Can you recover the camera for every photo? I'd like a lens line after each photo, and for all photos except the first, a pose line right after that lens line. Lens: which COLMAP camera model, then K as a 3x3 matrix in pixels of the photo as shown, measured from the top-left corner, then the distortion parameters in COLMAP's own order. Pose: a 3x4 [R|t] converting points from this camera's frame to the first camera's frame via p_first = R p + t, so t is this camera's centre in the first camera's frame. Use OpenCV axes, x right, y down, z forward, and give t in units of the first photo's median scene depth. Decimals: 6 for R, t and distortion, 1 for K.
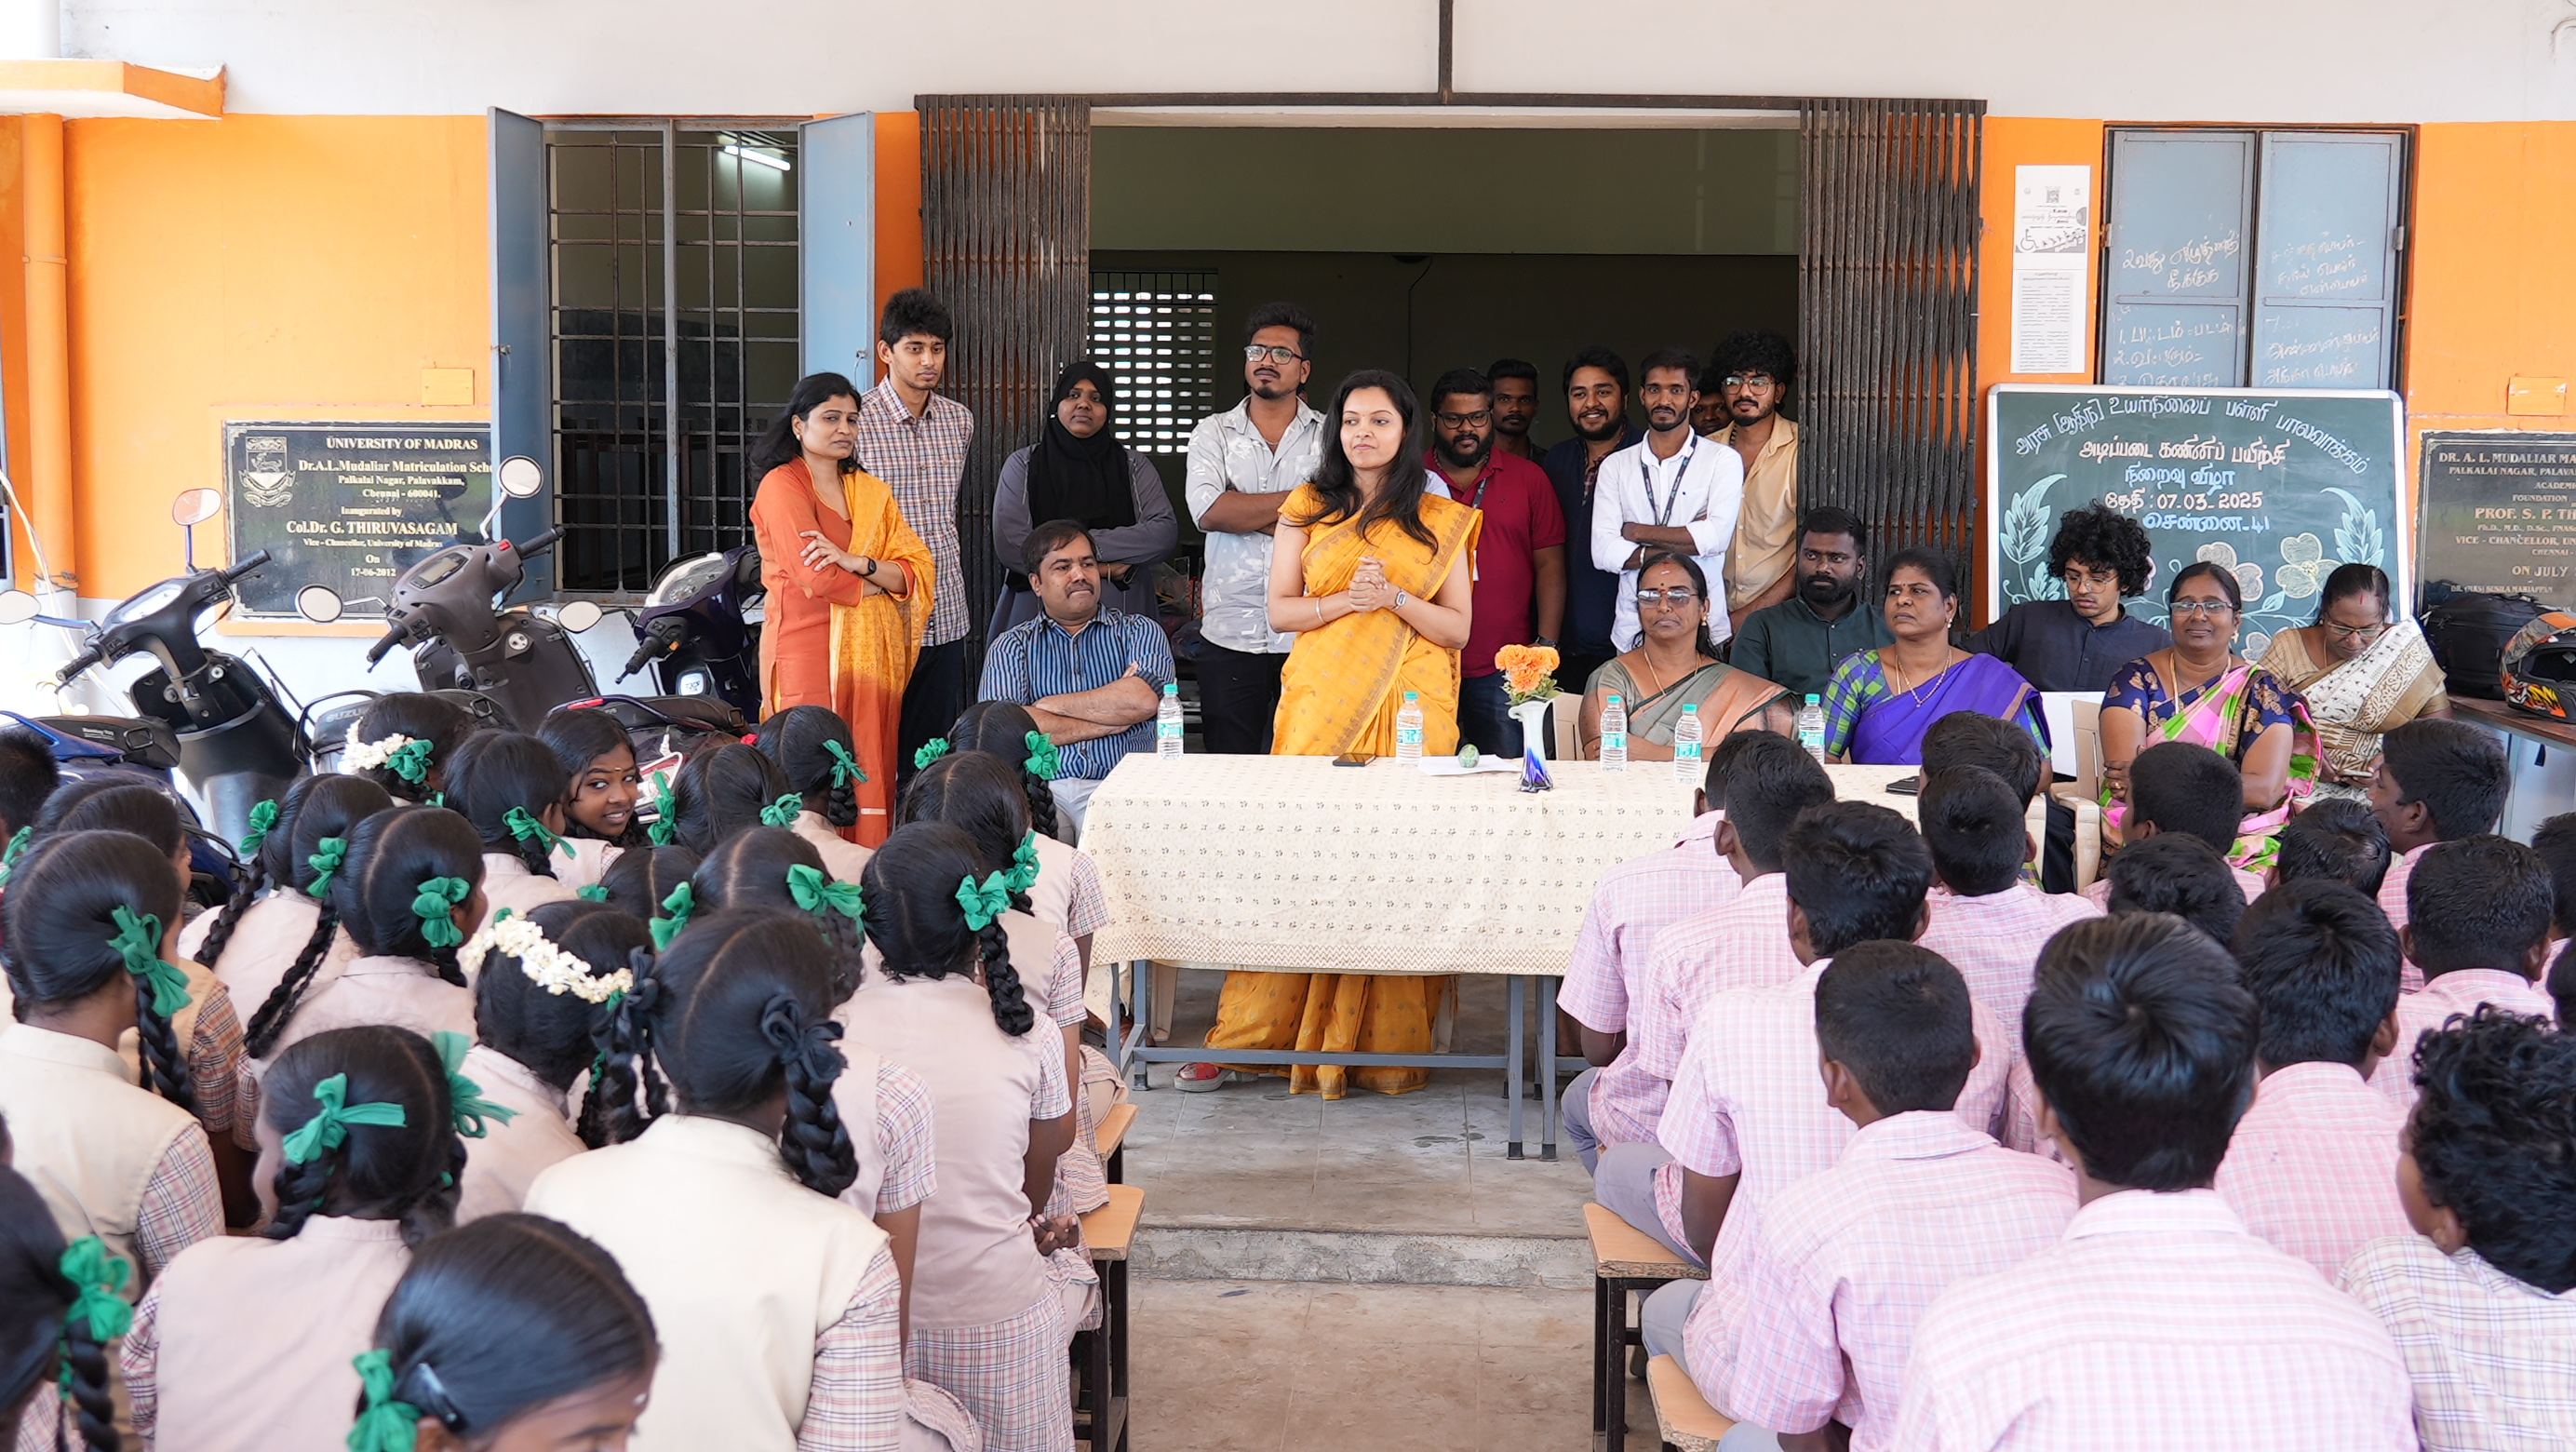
lens RADIAL K [[2878.3, 0, 1333.6], [0, 2878.3, 726.7], [0, 0, 1]] dist [-0.015940, -0.017441]
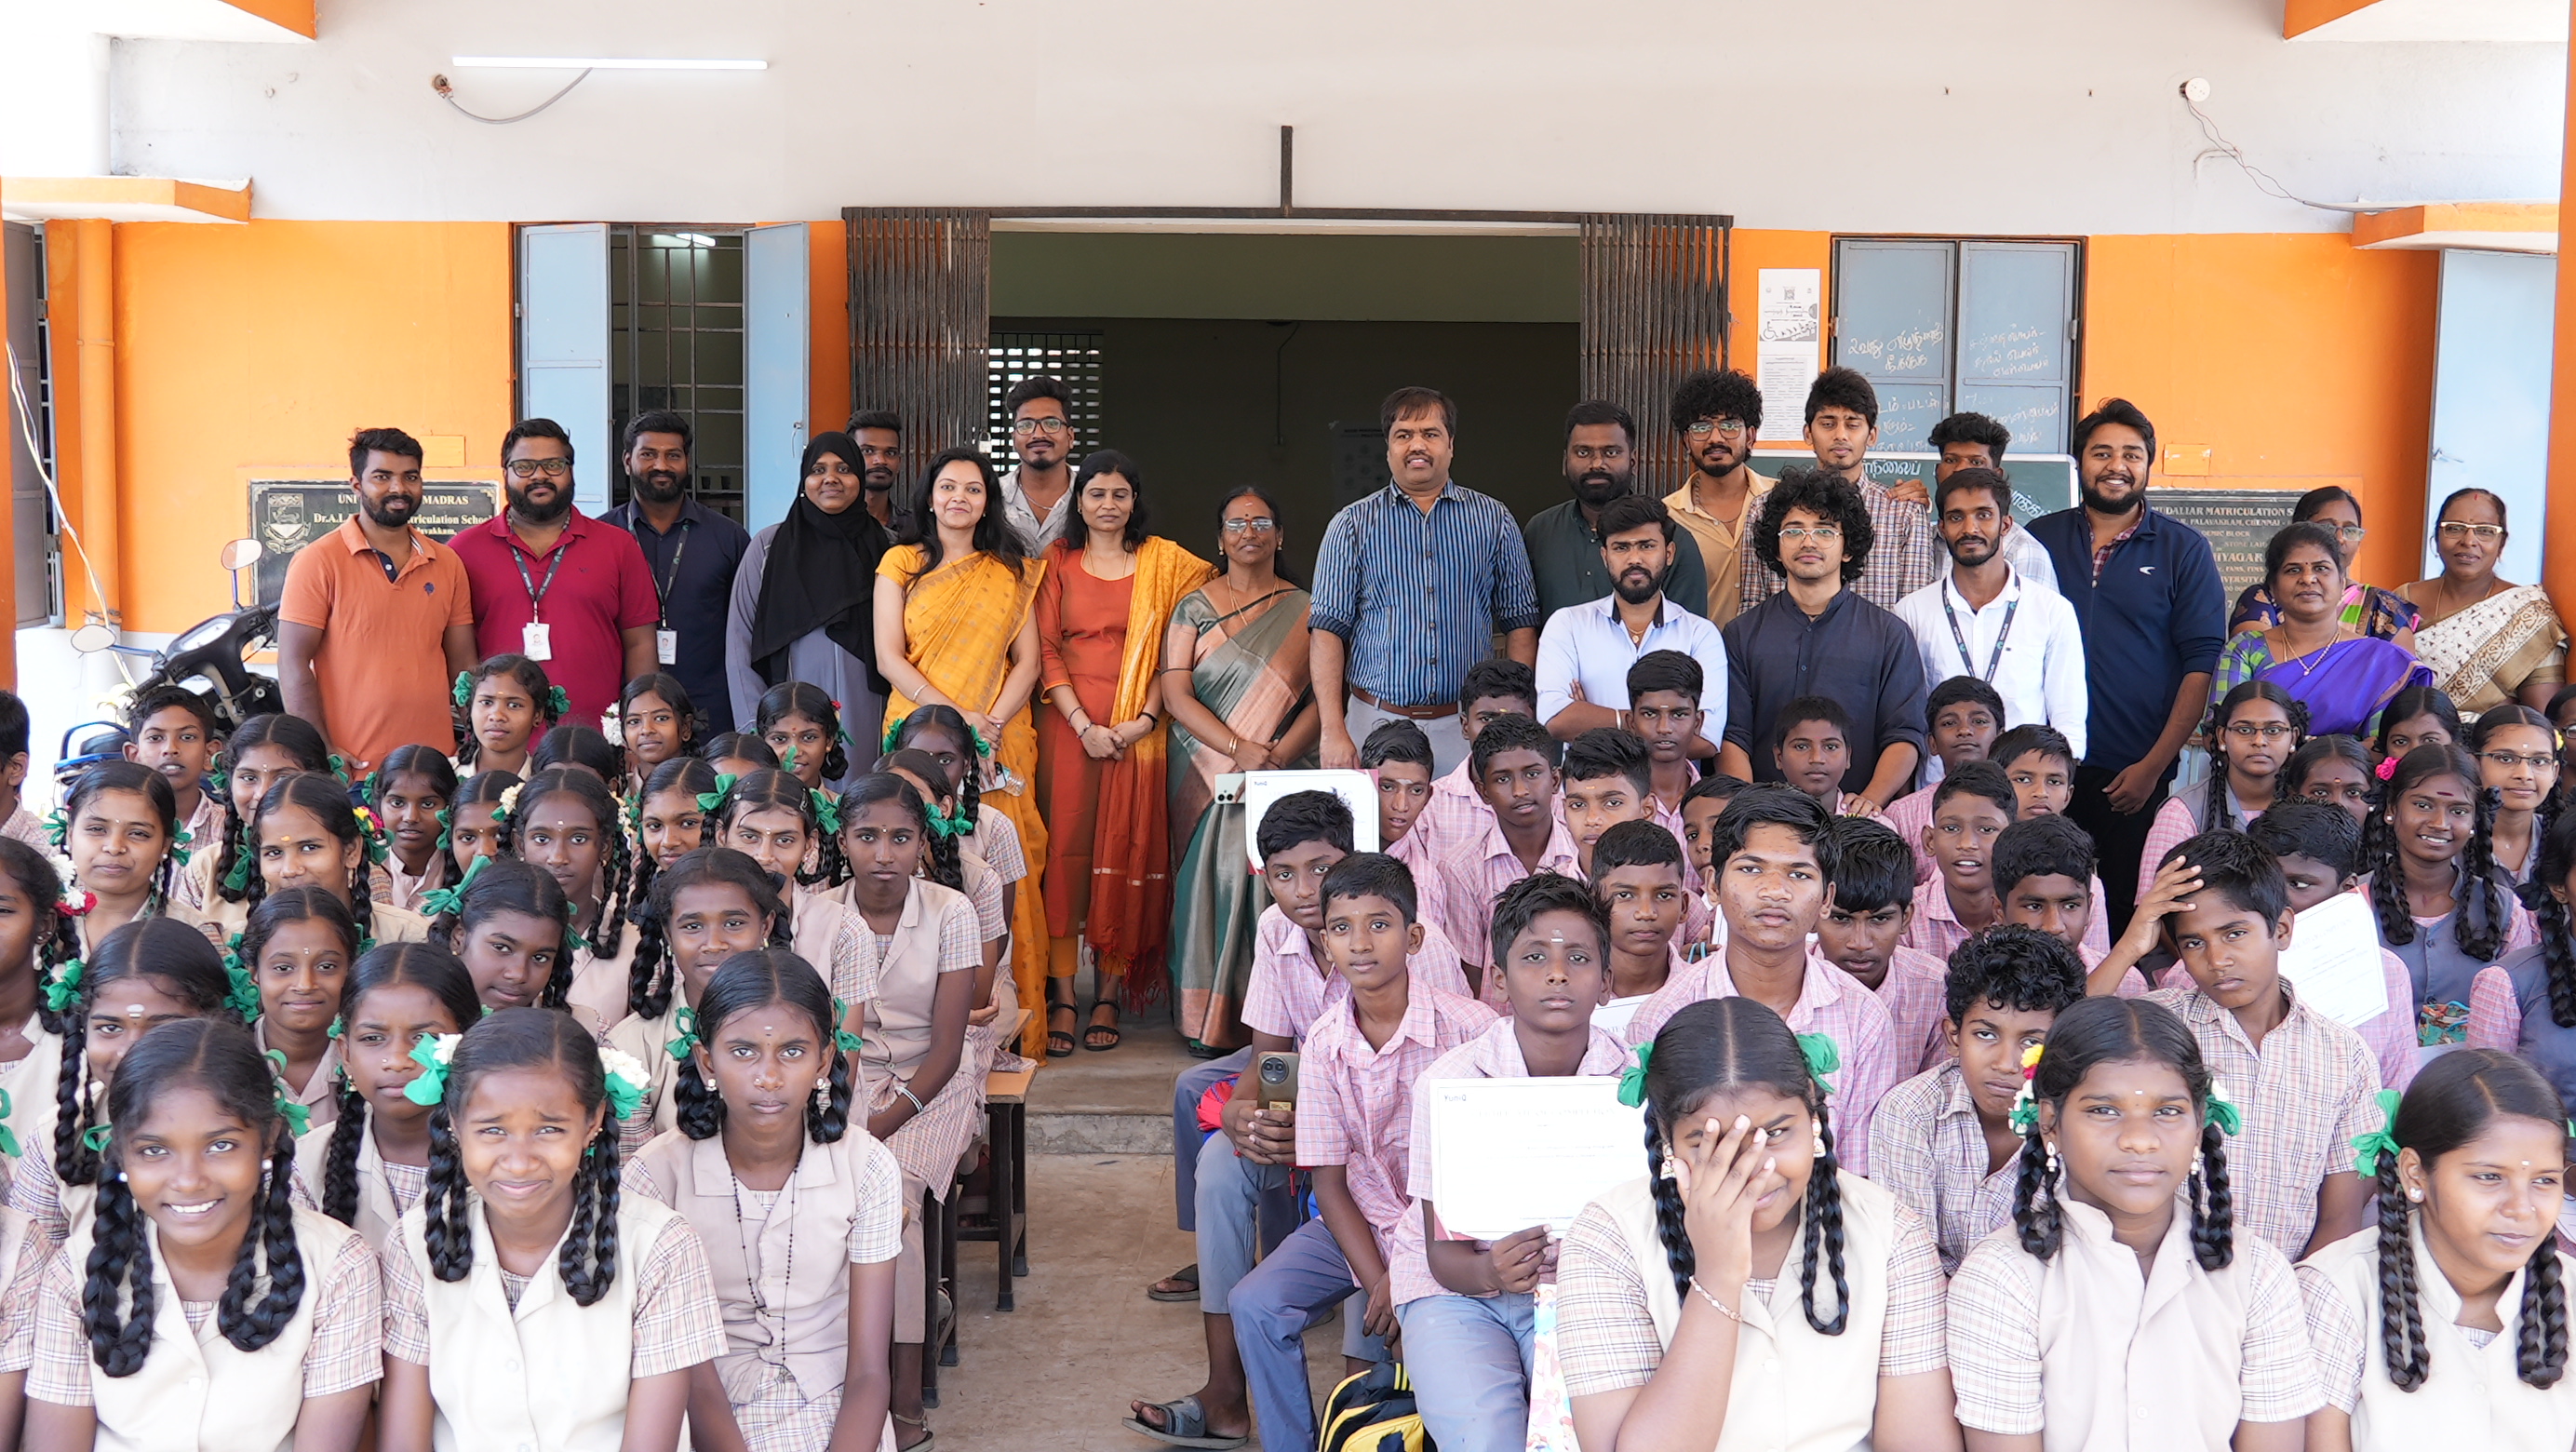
lens RADIAL K [[2764.6, 0, 1290.6], [0, 2764.6, 729.8], [0, 0, 1]] dist [-0.014485, 0.001590]
pose [[0.999661, -0.003258, 0.025840, 0.010232], [0.003508, 0.999948, -0.009608, 0.008632], [-0.025807, 0.009695, 0.999620, -0.152571]]
